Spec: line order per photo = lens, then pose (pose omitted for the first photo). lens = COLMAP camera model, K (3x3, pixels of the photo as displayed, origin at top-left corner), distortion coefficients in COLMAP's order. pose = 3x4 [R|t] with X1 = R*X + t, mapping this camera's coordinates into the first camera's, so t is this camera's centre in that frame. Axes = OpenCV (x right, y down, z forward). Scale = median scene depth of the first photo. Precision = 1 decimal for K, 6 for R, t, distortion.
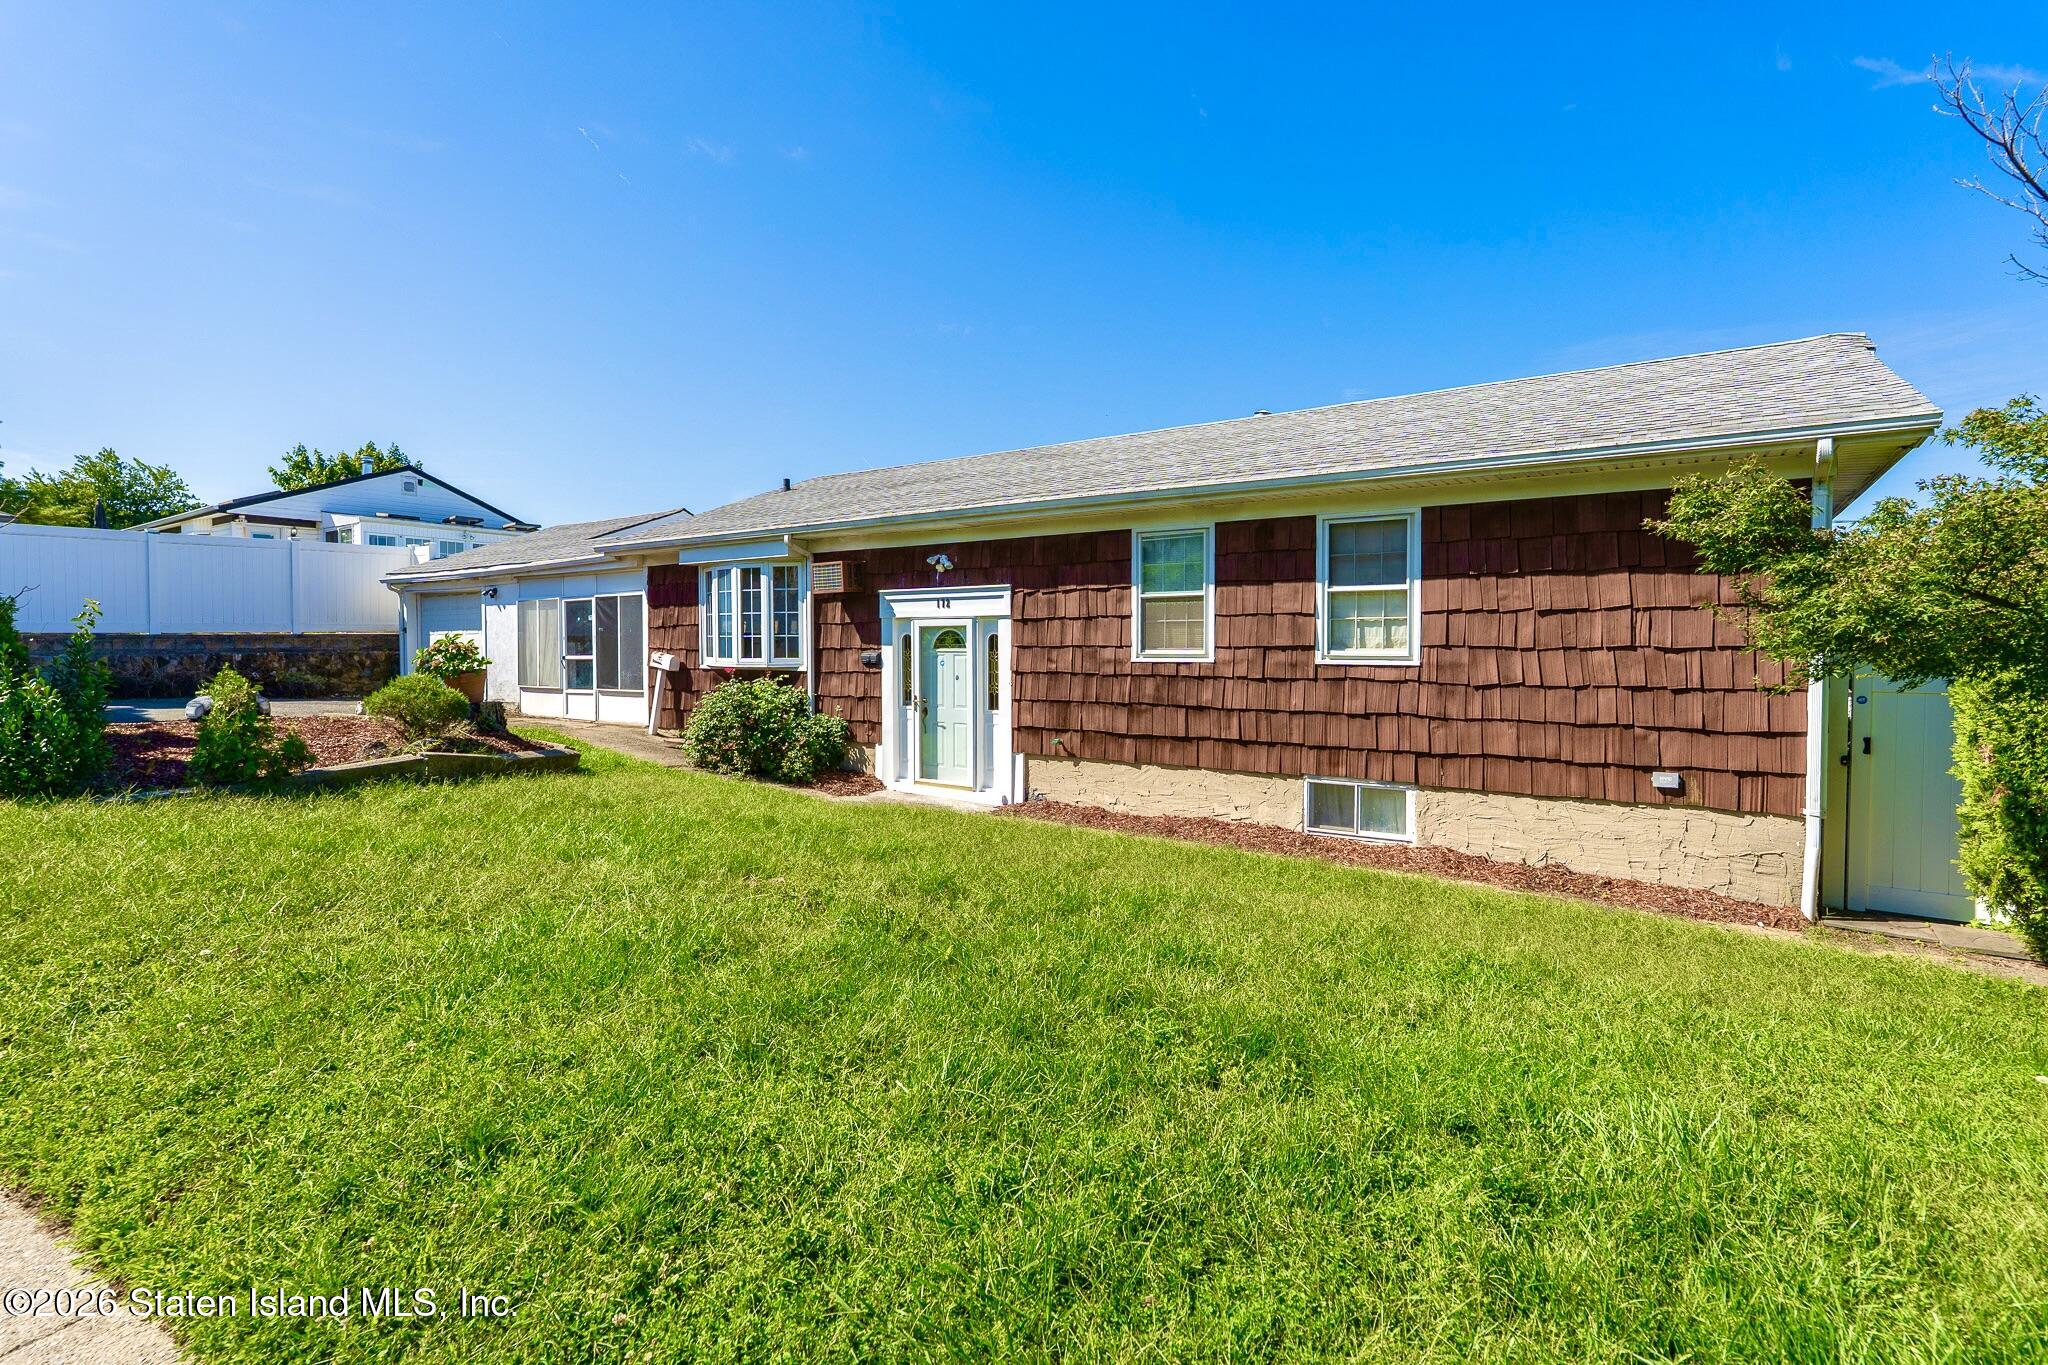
lens RADIAL K [[933.7, 0, 1036.5], [0, 933.7, 669.5], [0, 0, 1]] dist [0.010749, -0.001287]
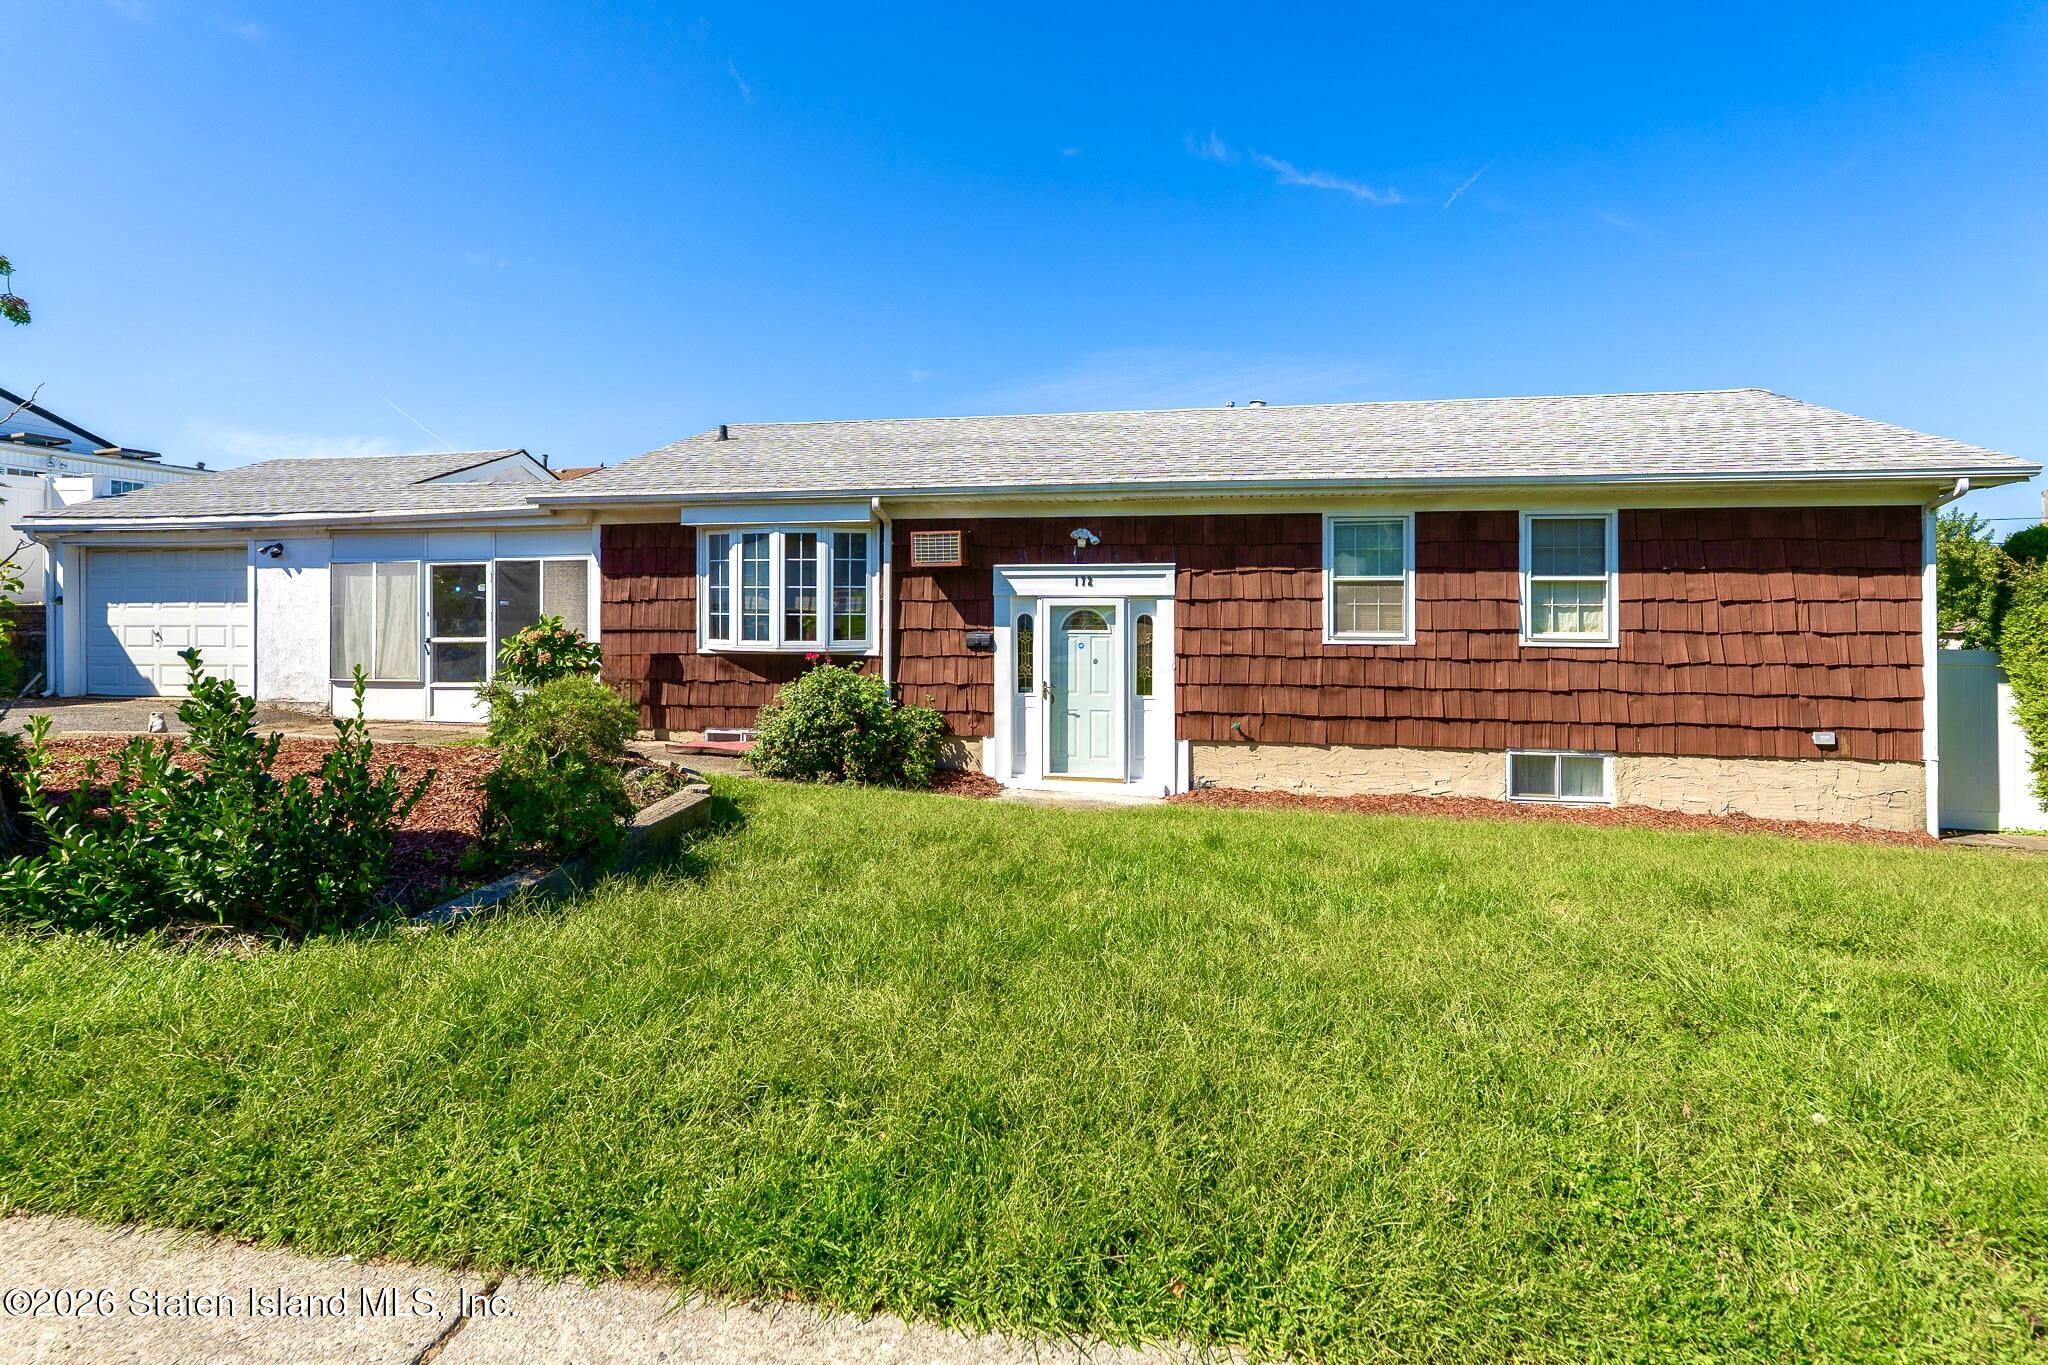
lens RADIAL K [[933.7, 0, 1063.2], [0, 933.7, 611.8], [0, 0, 1]] dist [0.010749, -0.001287]
pose [[0.918382, 0.003736, 0.395678, -0.556627], [0.007716, 0.999596, -0.027349, -0.017886], [-0.395620, 0.028170, 0.917982, 0.180772]]
